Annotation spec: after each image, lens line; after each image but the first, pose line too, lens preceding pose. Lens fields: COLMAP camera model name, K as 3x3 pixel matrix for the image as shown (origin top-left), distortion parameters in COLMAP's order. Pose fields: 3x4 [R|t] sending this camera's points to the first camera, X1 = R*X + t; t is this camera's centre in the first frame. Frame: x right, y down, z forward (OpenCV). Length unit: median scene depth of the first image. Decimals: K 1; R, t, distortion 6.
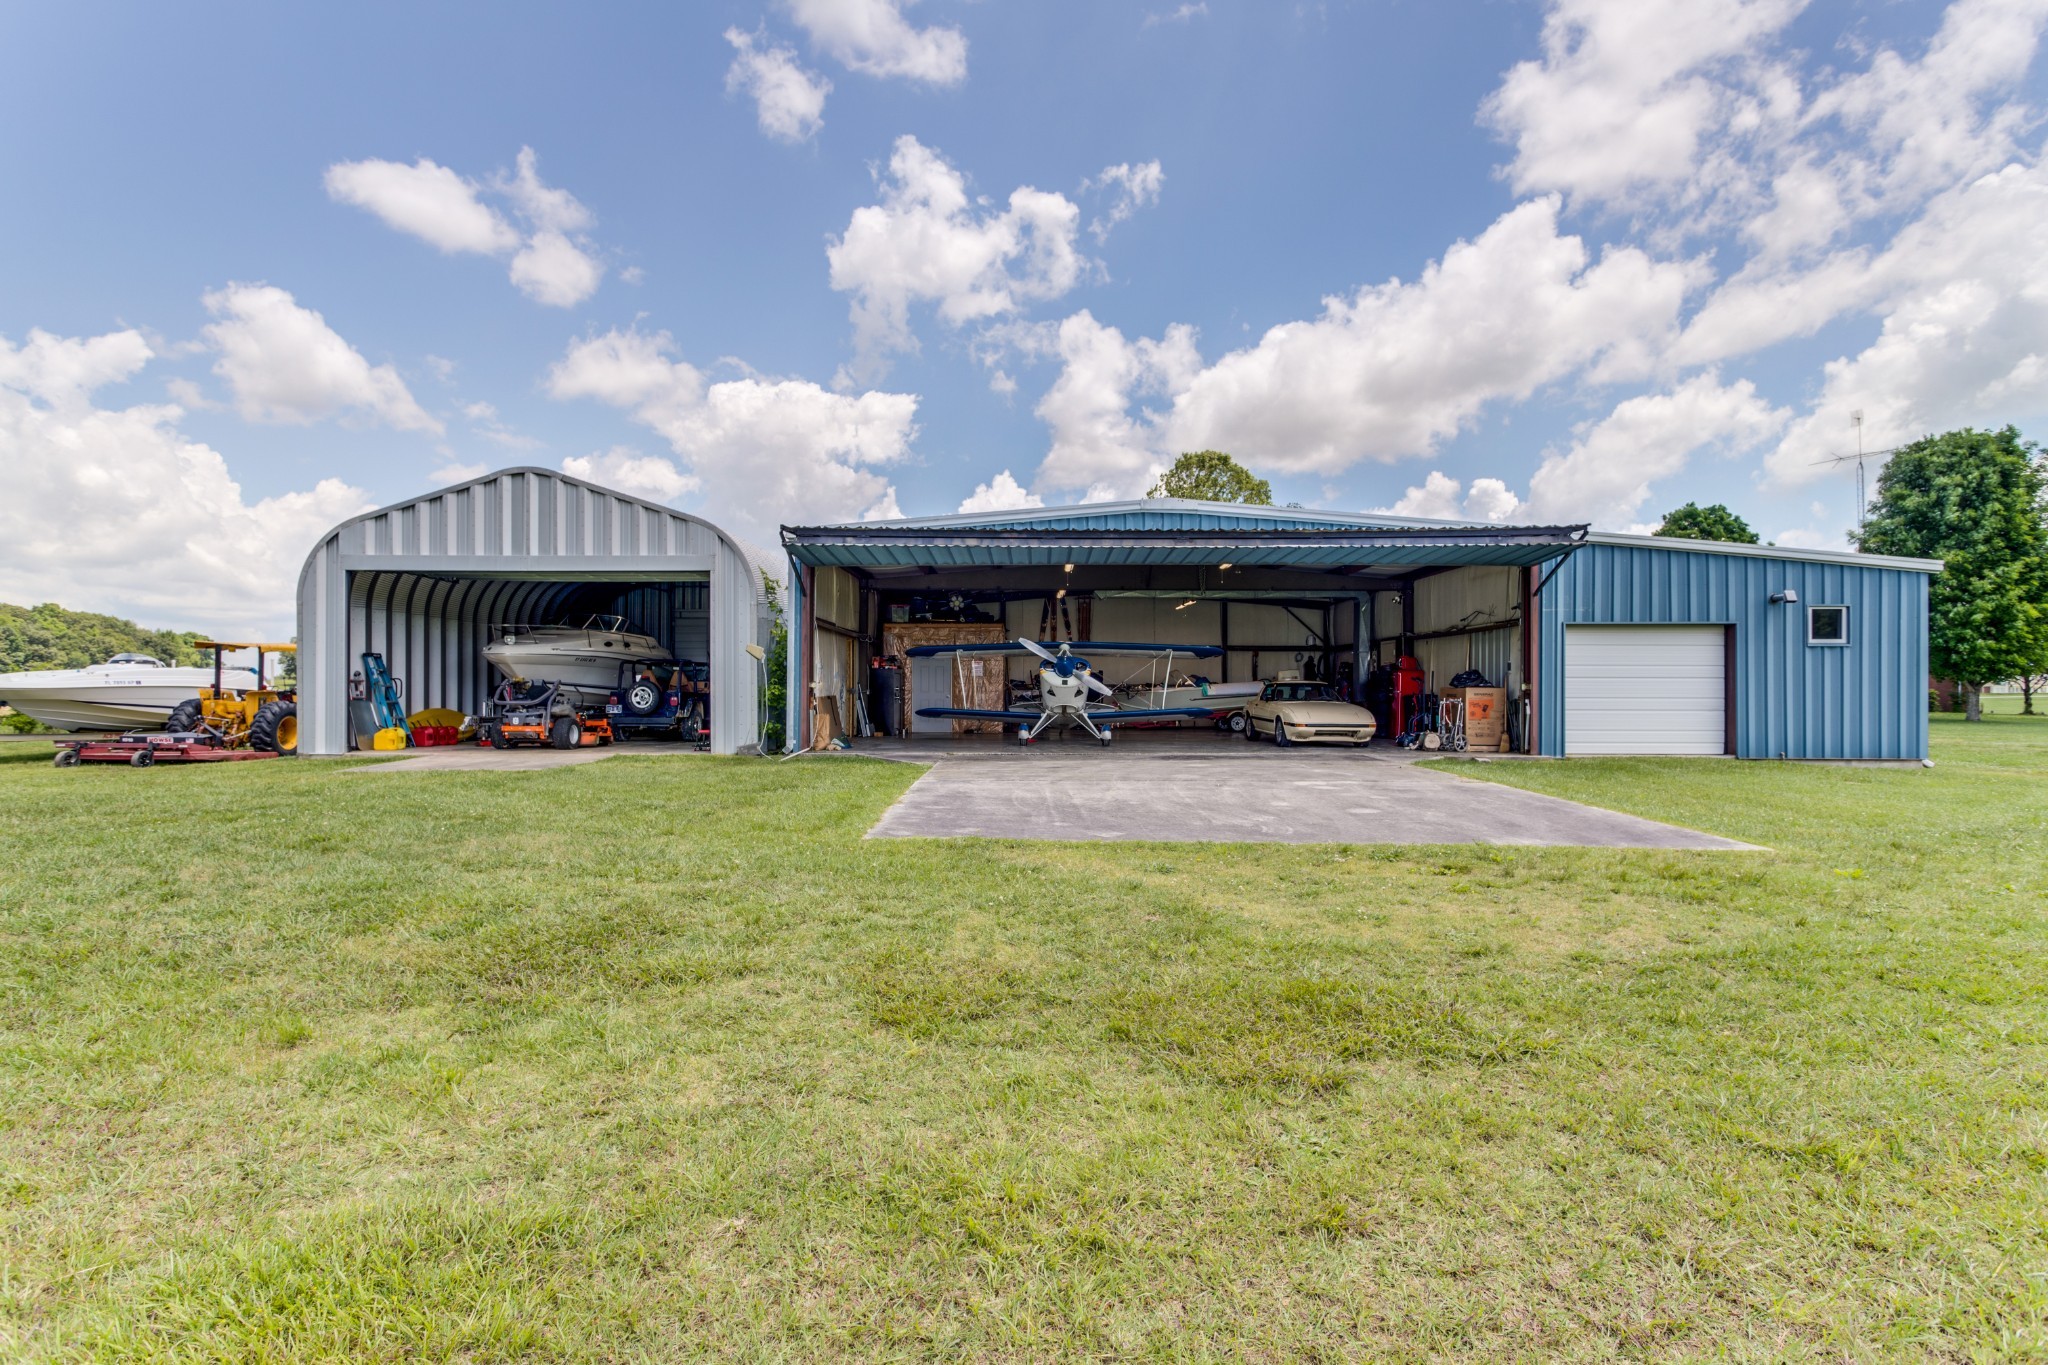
lens RADIAL K [[995.4, 0, 1031.0], [0, 995.4, 687.9], [0, 0, 1]] dist [0.000644, -0.000012]
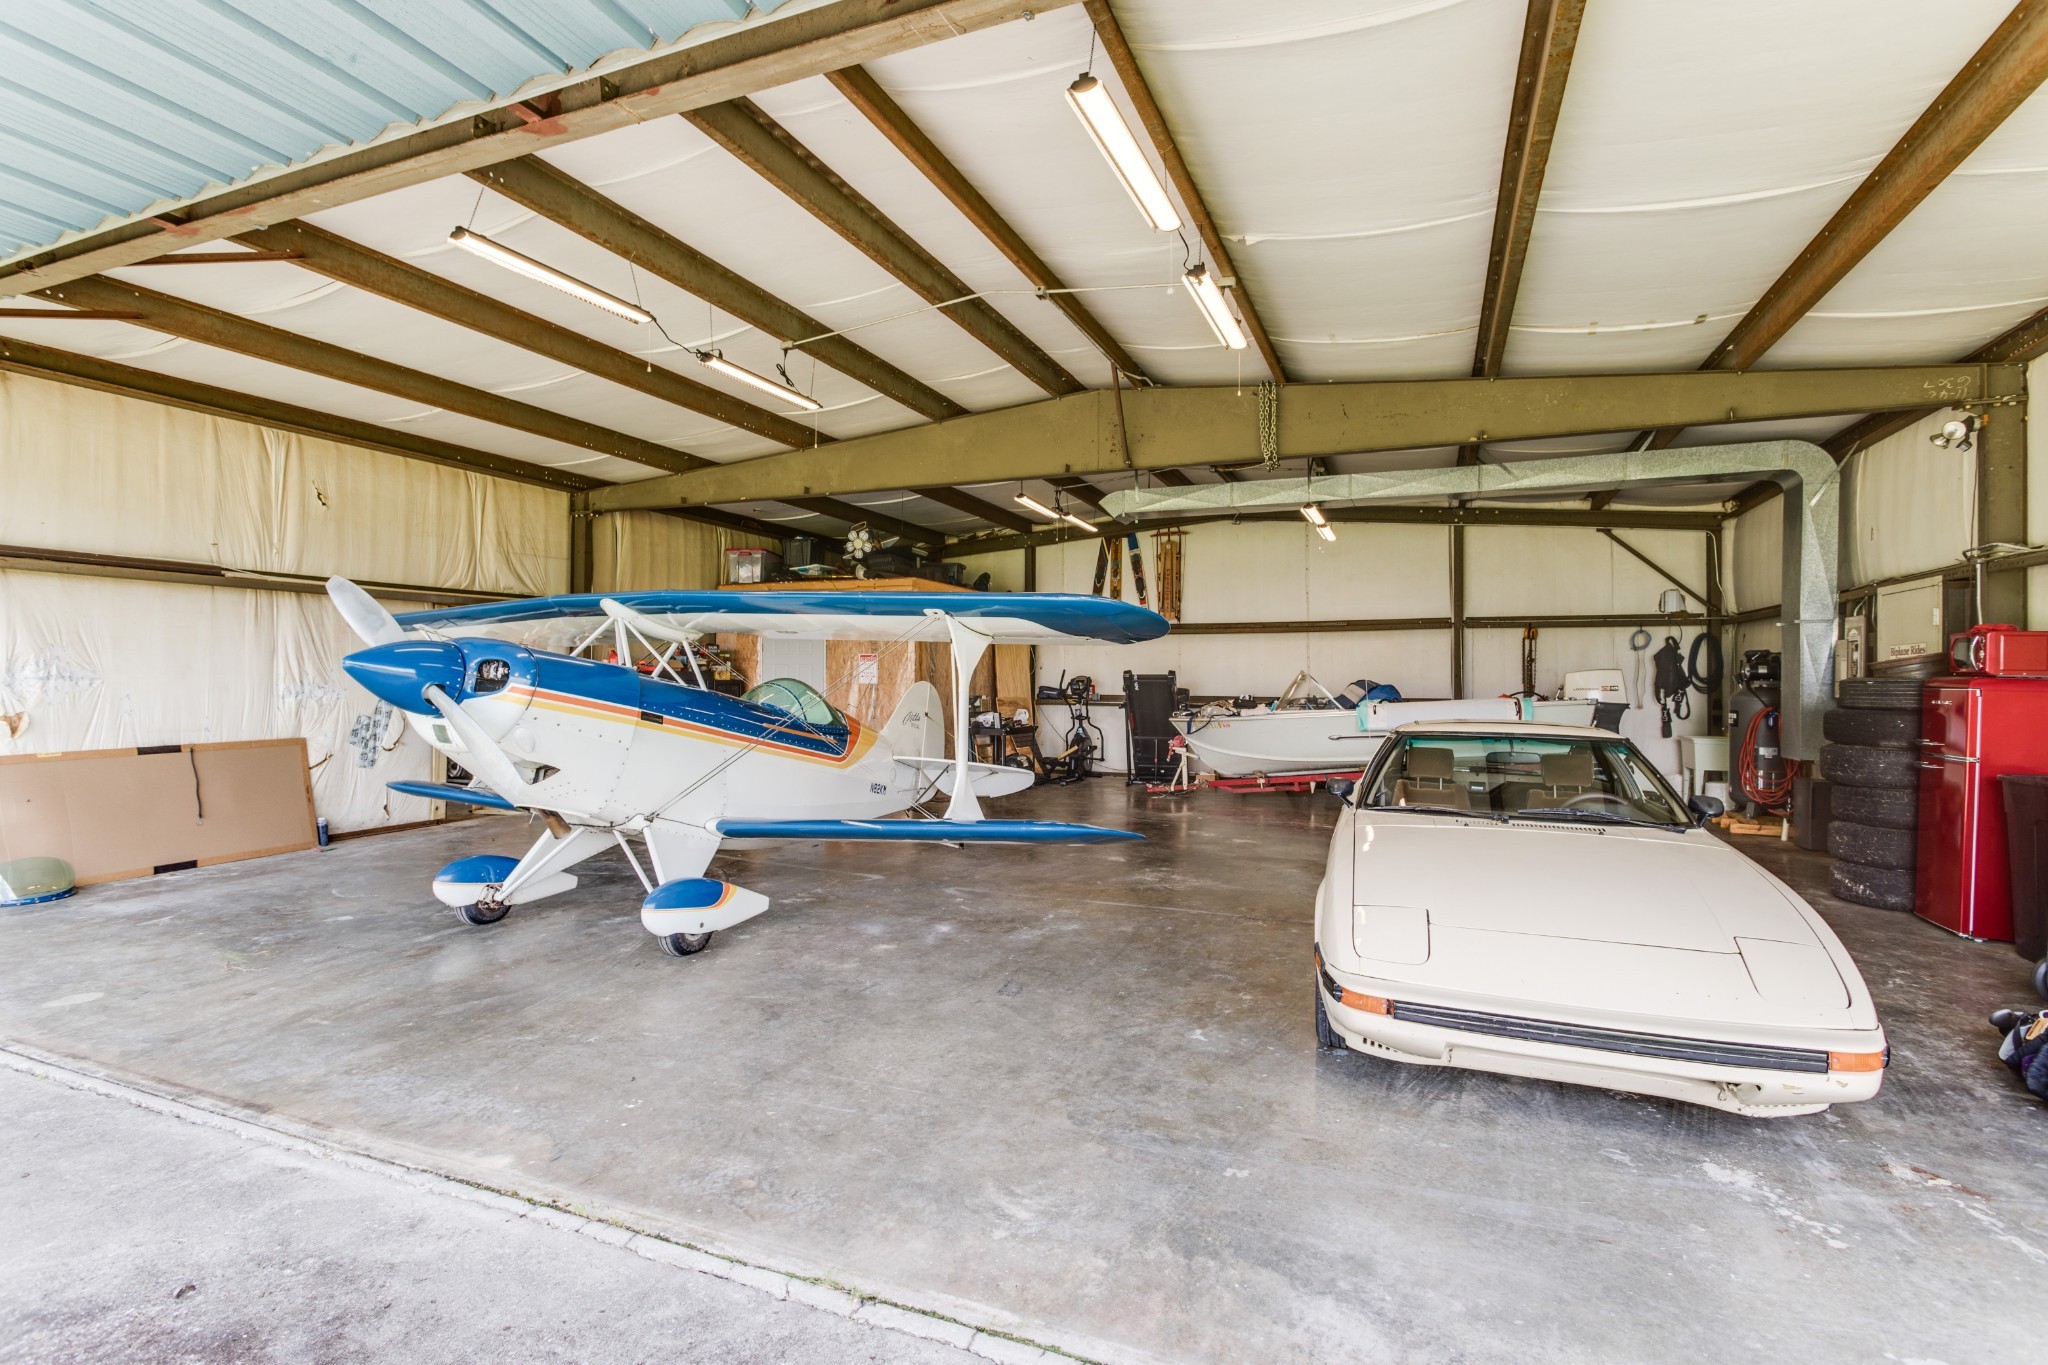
lens RADIAL K [[960.7, 0, 1024.0], [0, 960.7, 682.5], [0, 0, 1]] dist [0.011673, 0.000189]
pose [[0.932575, 0.003545, -0.360958, 0.194781], [-0.001222, 0.999977, 0.006663, -0.016279], [0.360974, -0.005772, 0.932558, 0.573081]]
